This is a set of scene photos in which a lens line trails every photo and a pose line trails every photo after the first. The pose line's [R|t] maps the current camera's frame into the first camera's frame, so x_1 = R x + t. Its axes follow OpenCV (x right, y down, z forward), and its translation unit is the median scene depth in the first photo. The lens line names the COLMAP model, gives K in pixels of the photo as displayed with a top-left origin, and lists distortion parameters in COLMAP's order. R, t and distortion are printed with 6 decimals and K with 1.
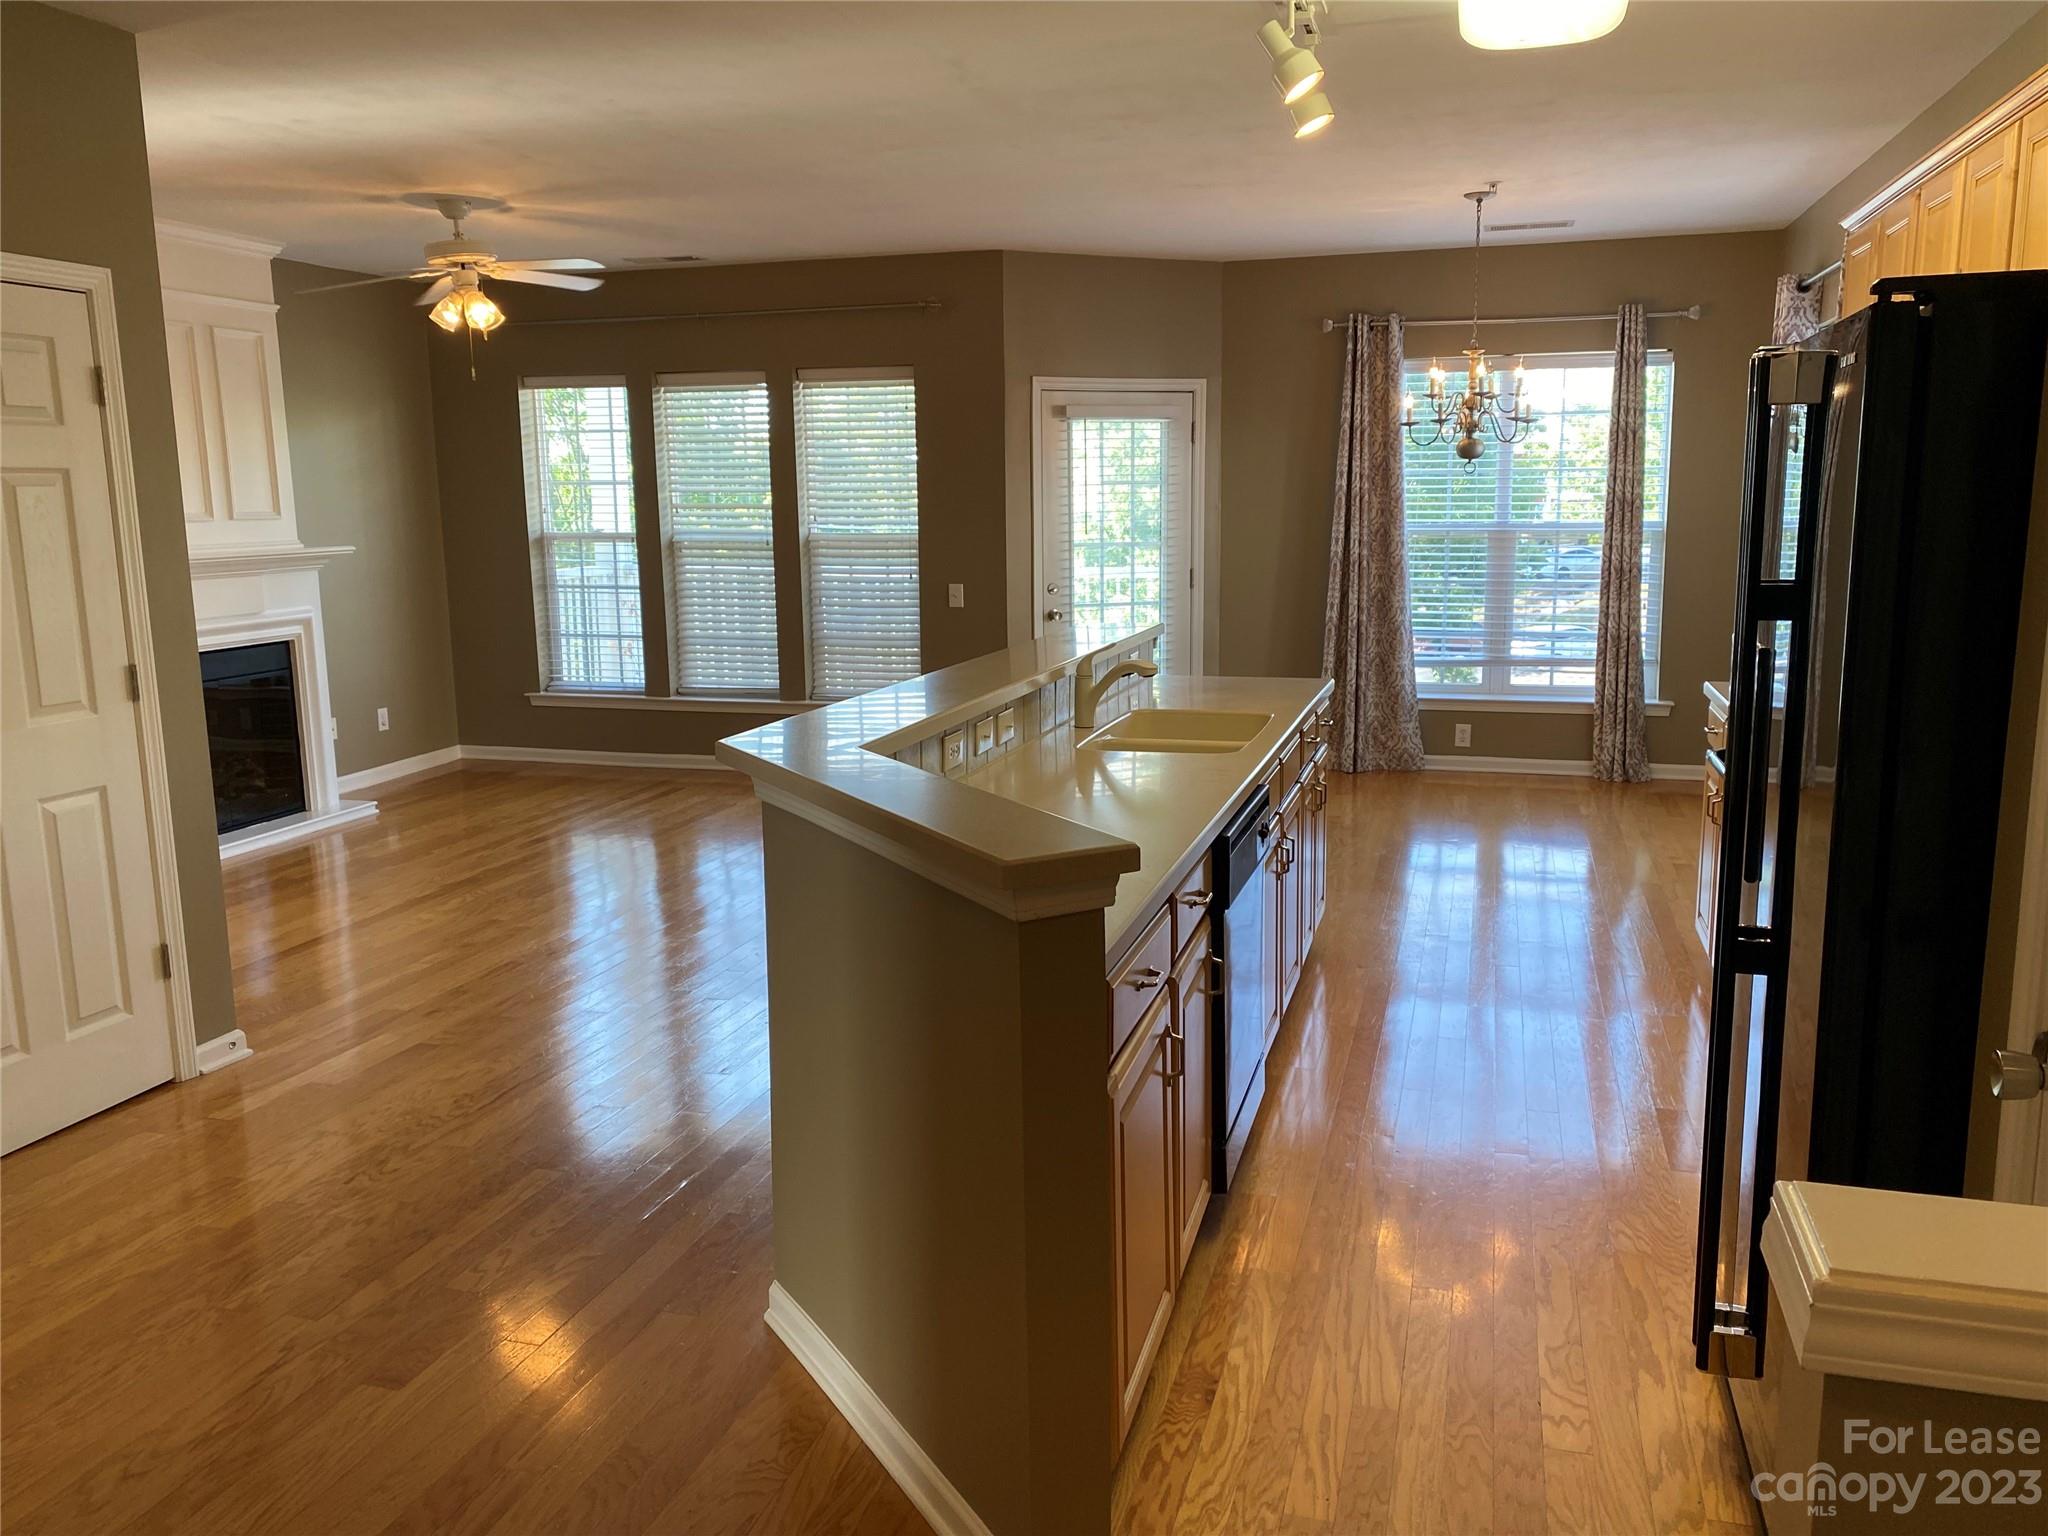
lens RADIAL K [[1603.7, 0, 1057.0], [0, 1603.7, 787.9], [0, 0, 1]] dist [-0.002141, 0.000191]
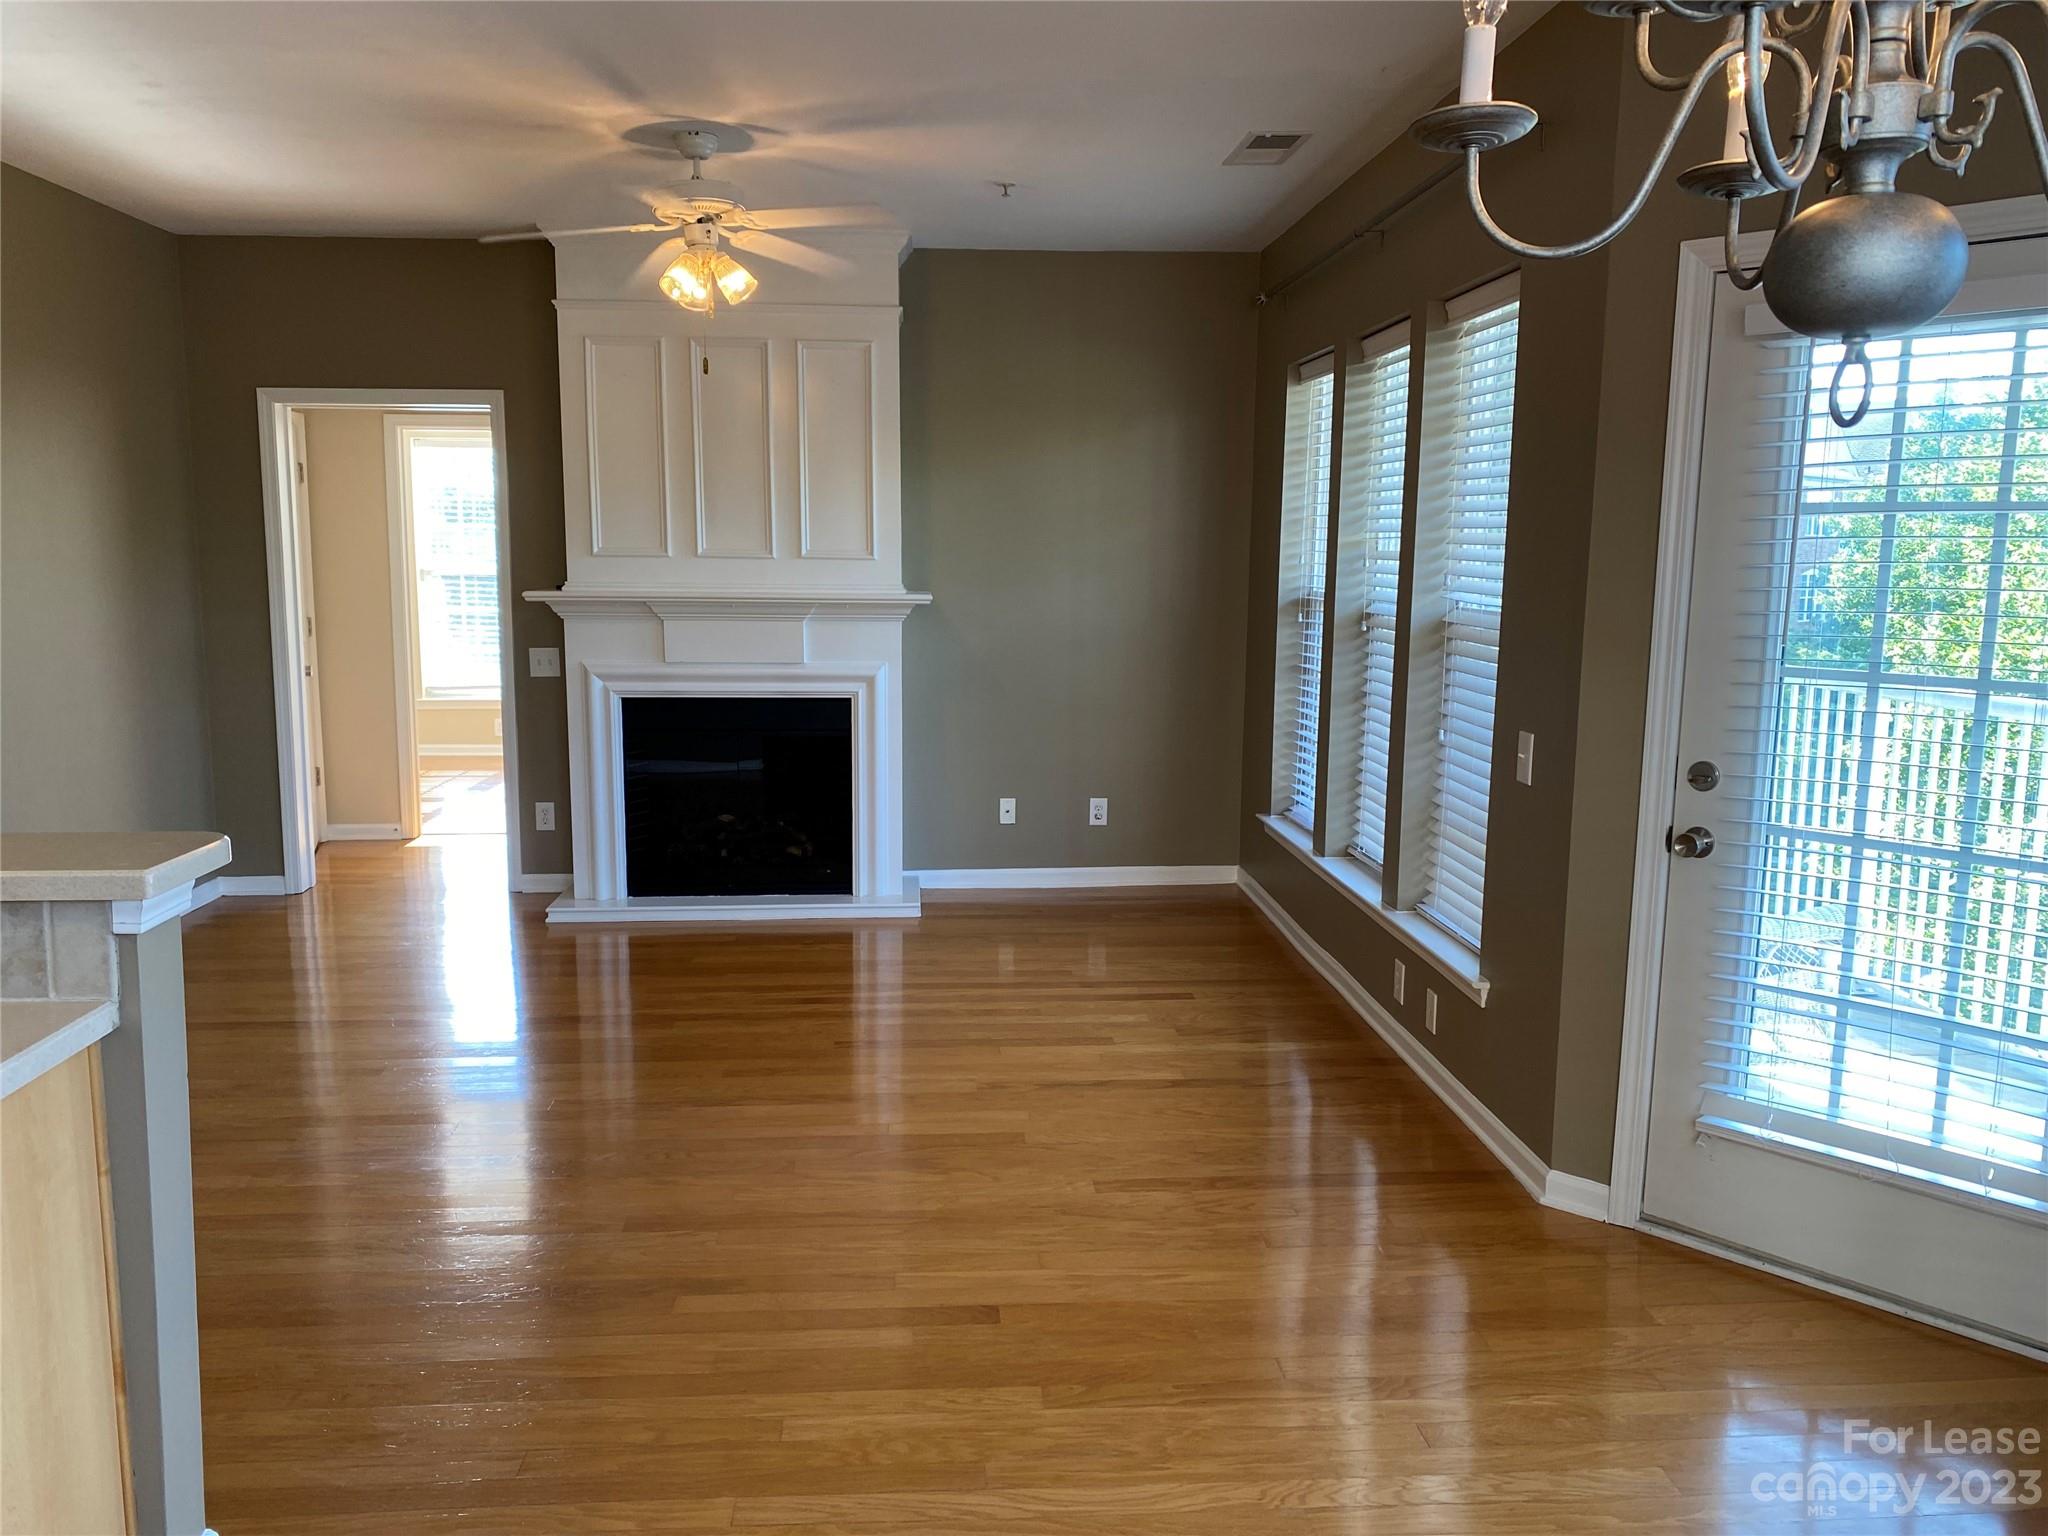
lens RADIAL K [[1555.6, 0, 1024.0], [0, 1555.6, 768.0], [0, 0, 1]] dist [0.041495, -0.020590]
pose [[0.311156, 0.146199, -0.939046, 0.347946], [-0.183438, 0.978754, 0.091598, -0.149402], [0.932487, 0.143755, 0.331364, 0.813317]]
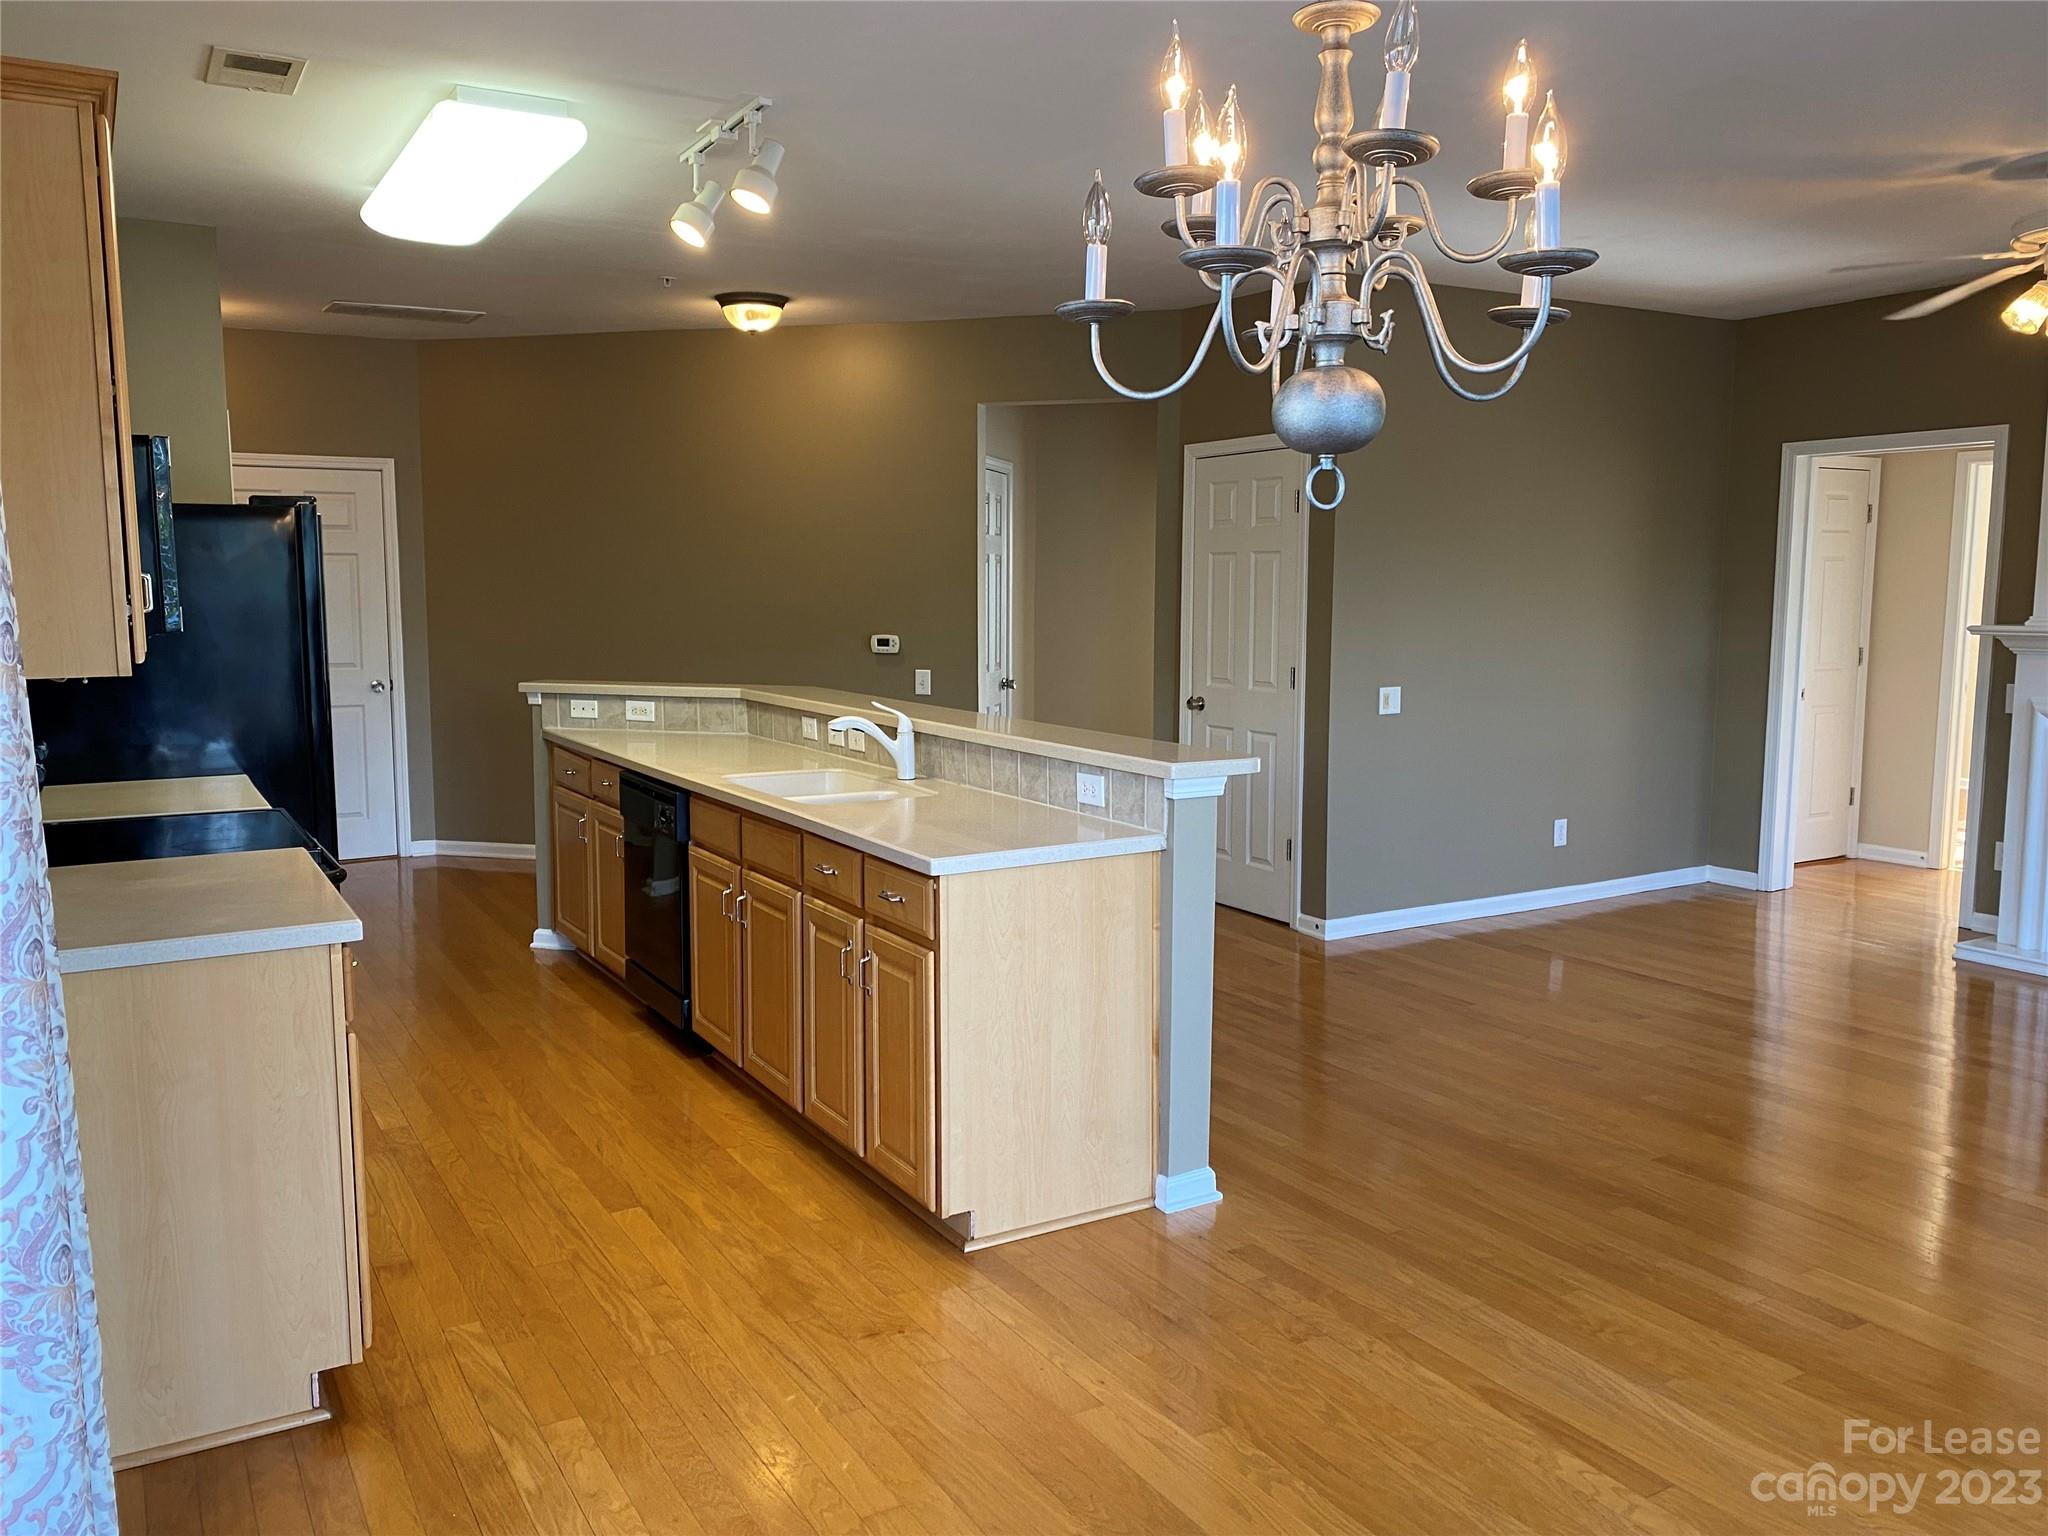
lens RADIAL K [[1552.8, 0, 1032.0], [0, 1552.8, 742.3], [0, 0, 1]] dist [0.056565, -0.041395]
pose [[-0.693478, 0.087999, -0.715084, 0.421087], [-0.124660, 0.962888, 0.239387, -0.193617], [0.709612, 0.255152, -0.656772, 1.034592]]
